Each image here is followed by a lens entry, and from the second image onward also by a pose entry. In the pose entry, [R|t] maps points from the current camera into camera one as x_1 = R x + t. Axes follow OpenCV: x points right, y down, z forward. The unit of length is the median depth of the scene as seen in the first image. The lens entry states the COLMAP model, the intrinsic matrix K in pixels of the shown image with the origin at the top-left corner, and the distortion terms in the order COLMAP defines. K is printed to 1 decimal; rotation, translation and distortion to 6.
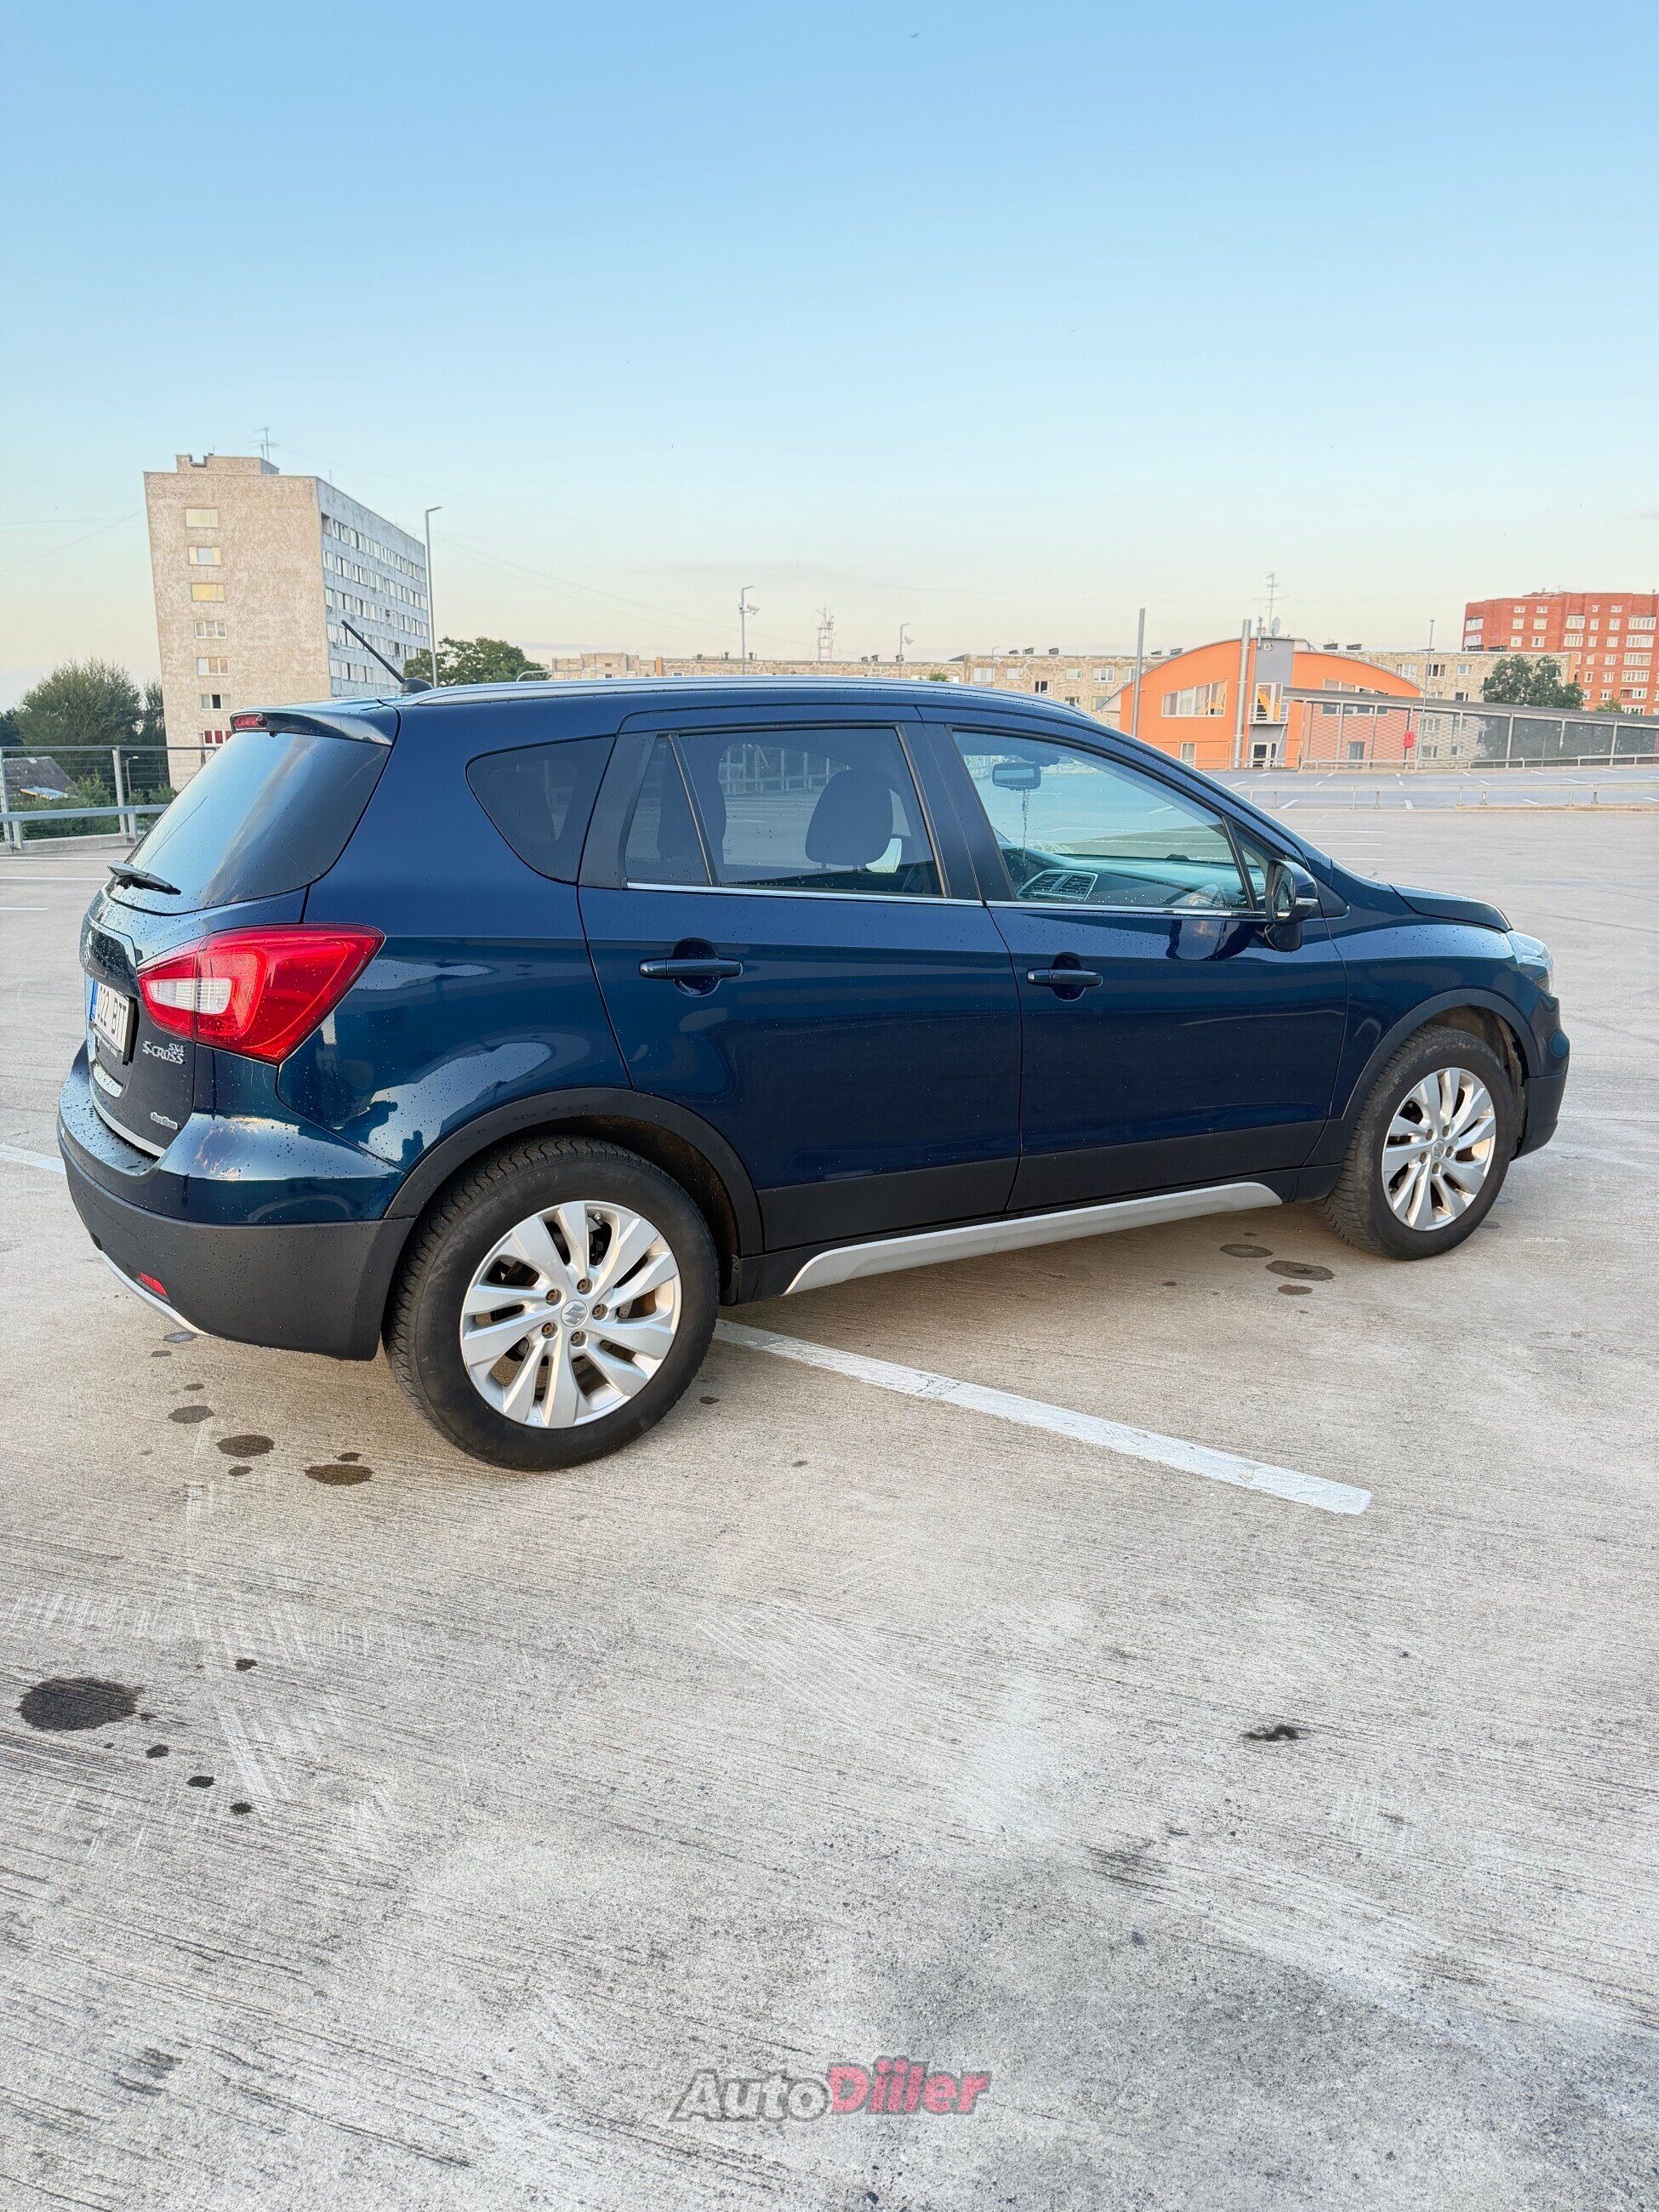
lens RADIAL K [[1547.3, 0, 829.7], [0, 1547.3, 1147.5], [0, 0, 1]] dist [0.006475, 0.000150]
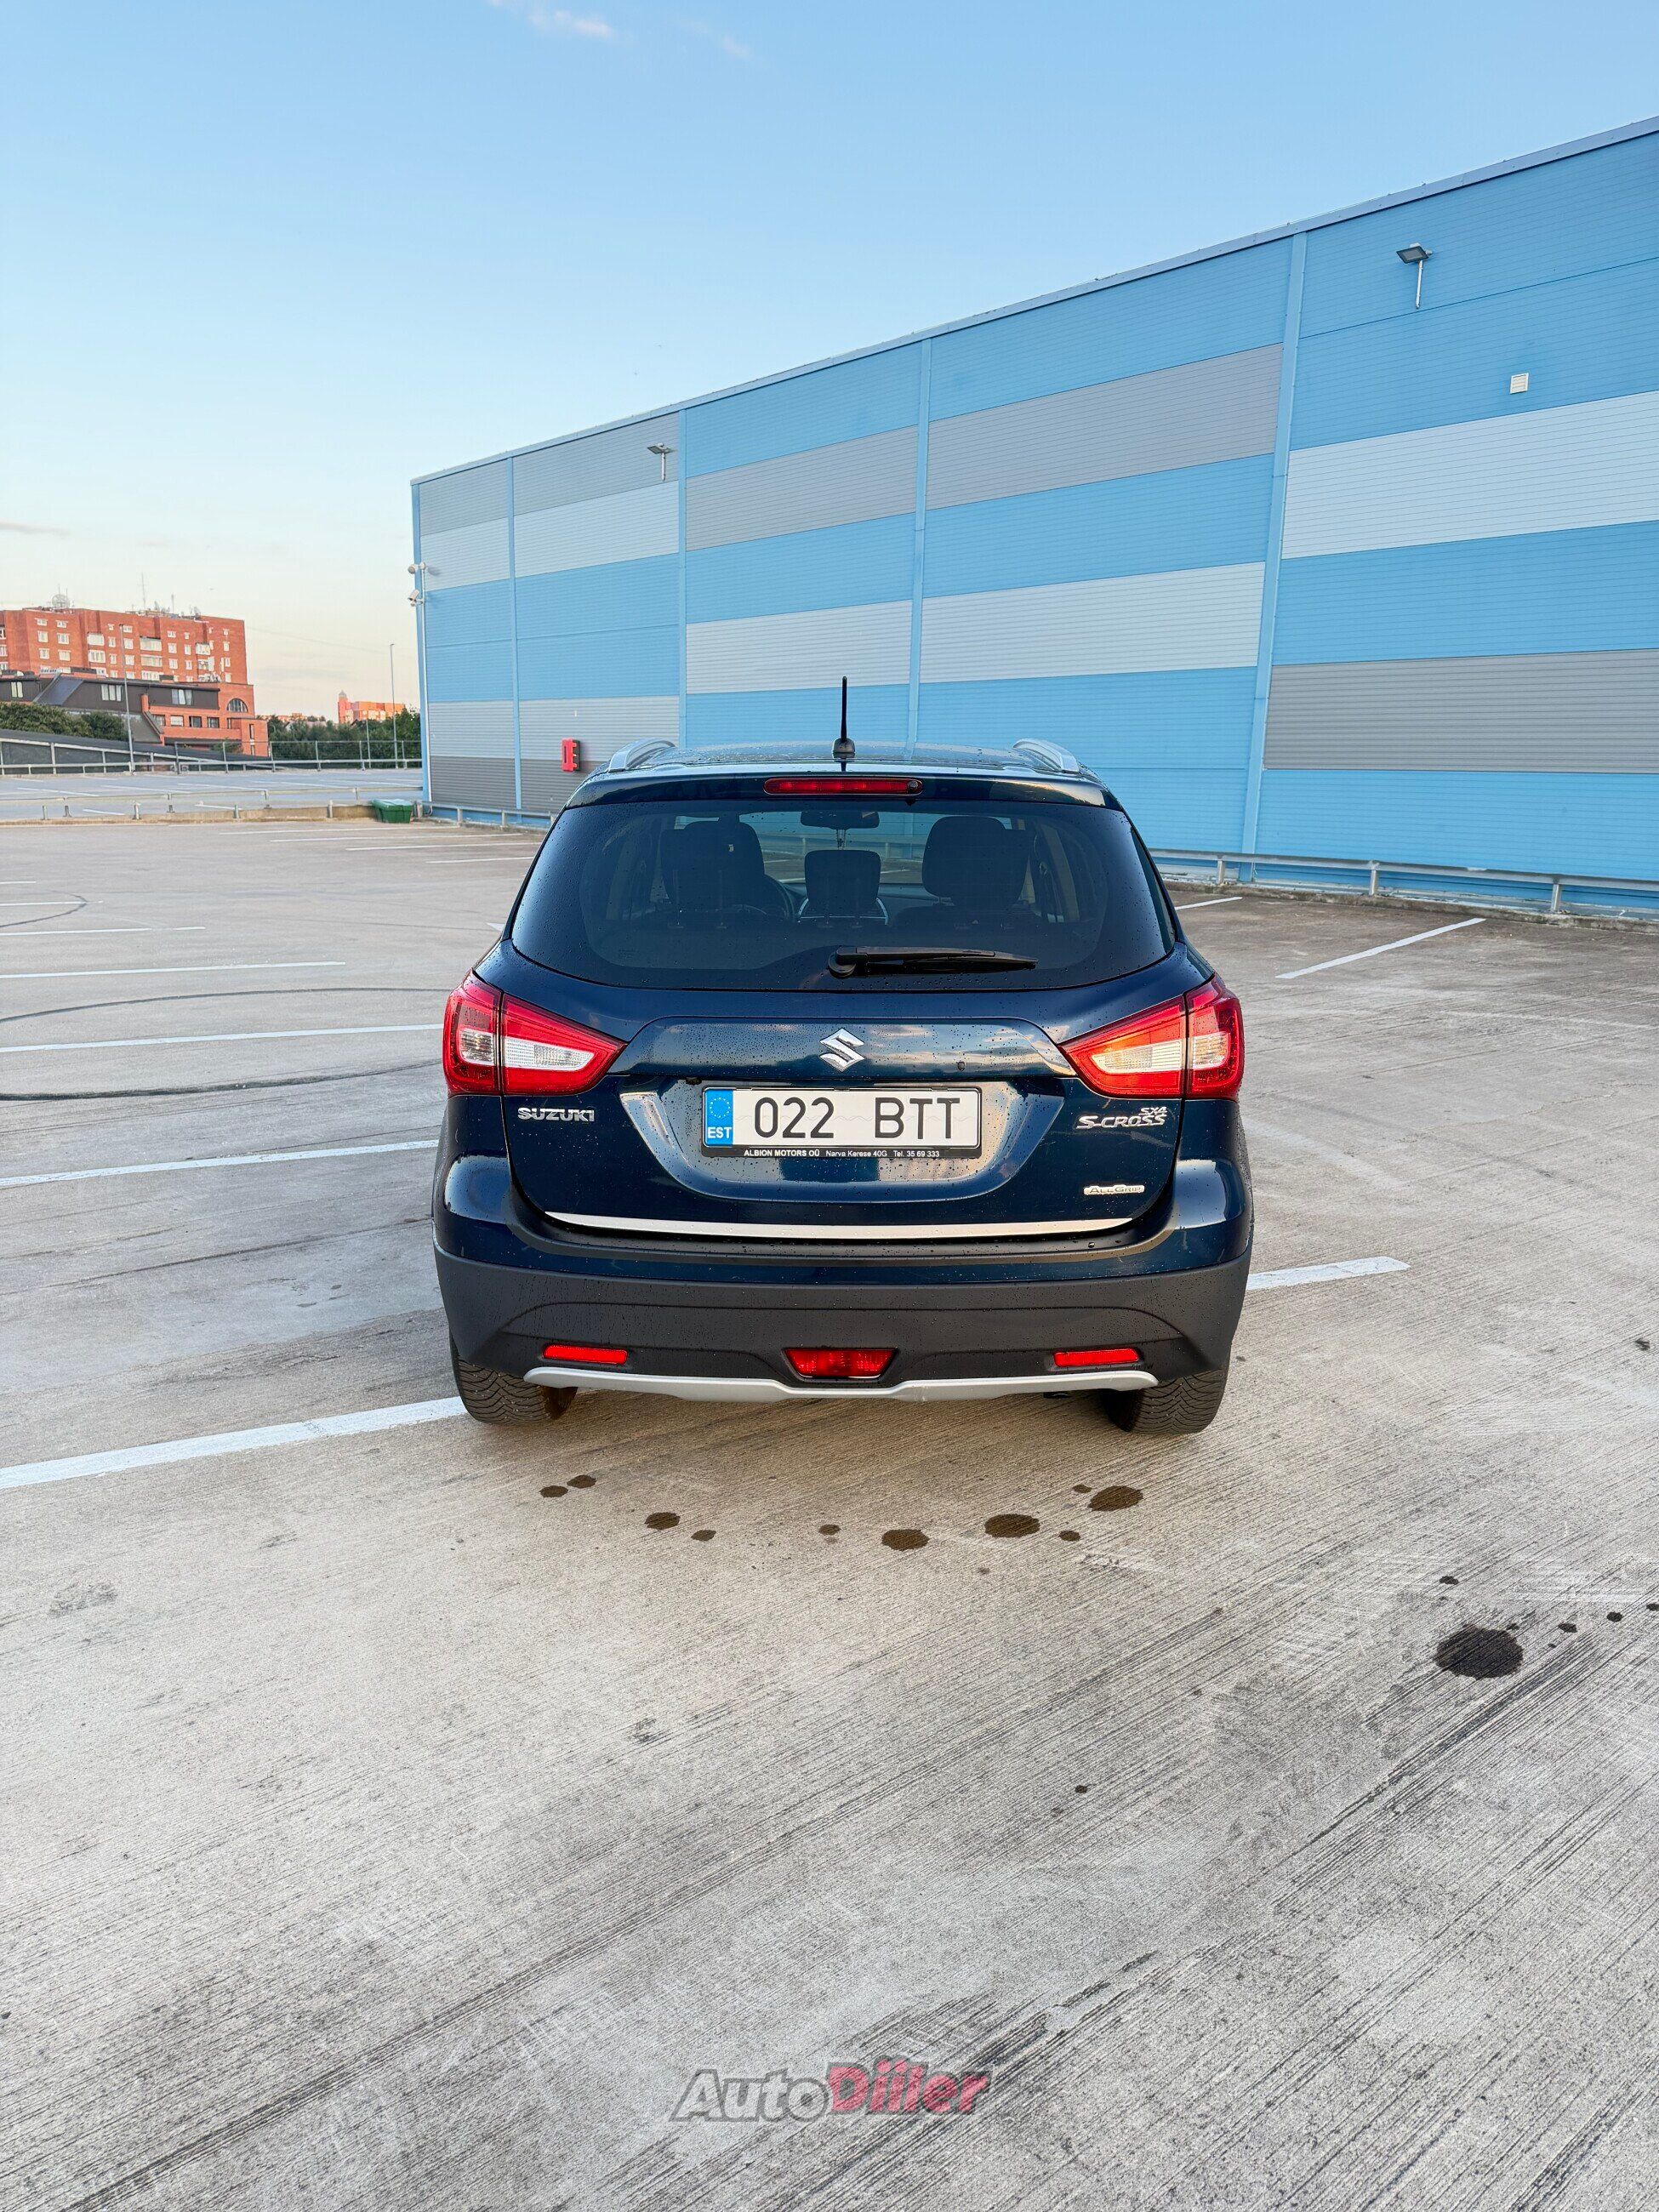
lens RADIAL K [[1595.6, 0, 823.8], [0, 1595.6, 1076.4], [0, 0, 1]] dist [0.034866, -0.009725]
pose [[0.533038, -0.166478, 0.829551, -0.181760], [0.211175, 0.975599, 0.060094, -0.025116], [-0.819314, 0.143149, 0.555188, 0.074242]]
